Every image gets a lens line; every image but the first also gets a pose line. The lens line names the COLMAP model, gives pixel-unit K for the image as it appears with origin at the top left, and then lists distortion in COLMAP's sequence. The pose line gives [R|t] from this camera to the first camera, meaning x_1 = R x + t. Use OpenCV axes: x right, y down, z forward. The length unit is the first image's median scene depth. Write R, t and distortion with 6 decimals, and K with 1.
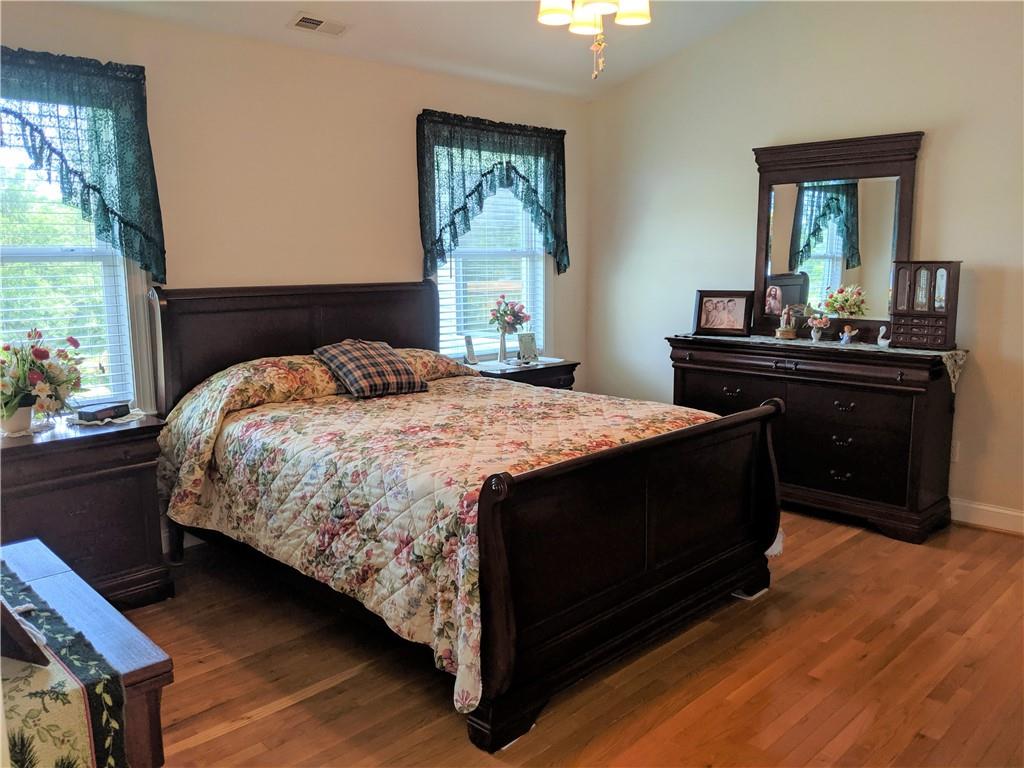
lens RADIAL K [[827.5, 0, 508.8], [0, 827.5, 386.5], [0, 0, 1]] dist [0.082061, -0.179595]
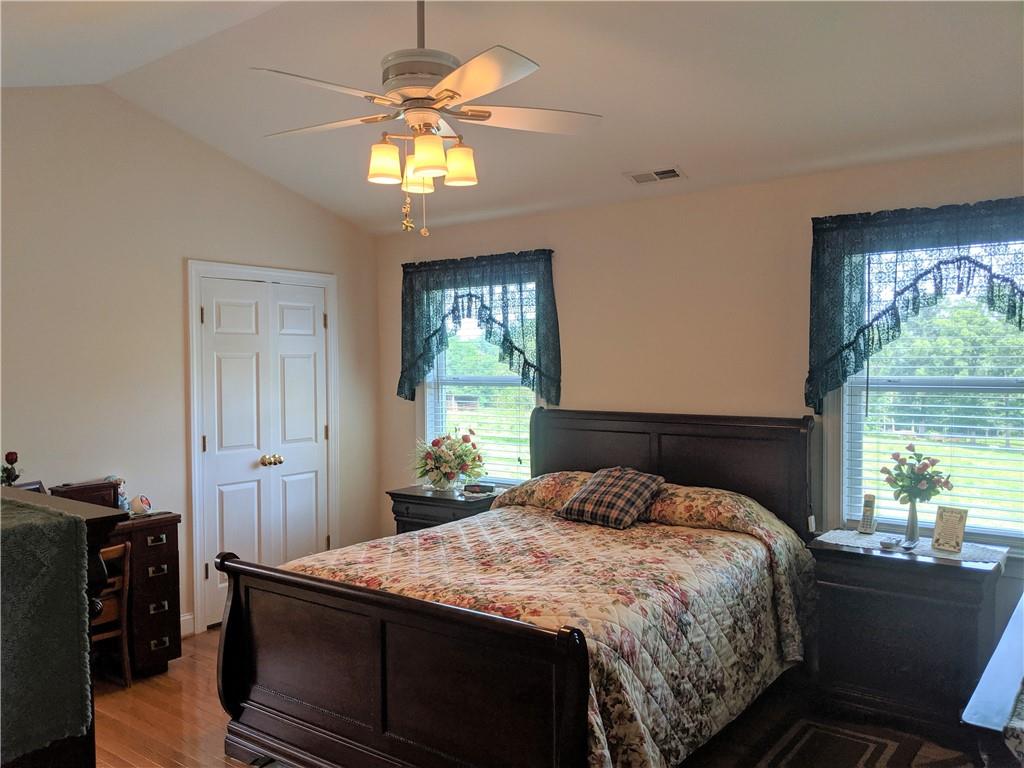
lens RADIAL K [[827.5, 0, 508.8], [0, 827.5, 386.5], [0, 0, 1]] dist [0.082061, -0.179595]
pose [[0.140424, 0.017800, -0.989931, 0.794747], [-0.157510, 0.987507, -0.004586, -0.126887], [0.977482, 0.156569, 0.141474, 0.688770]]
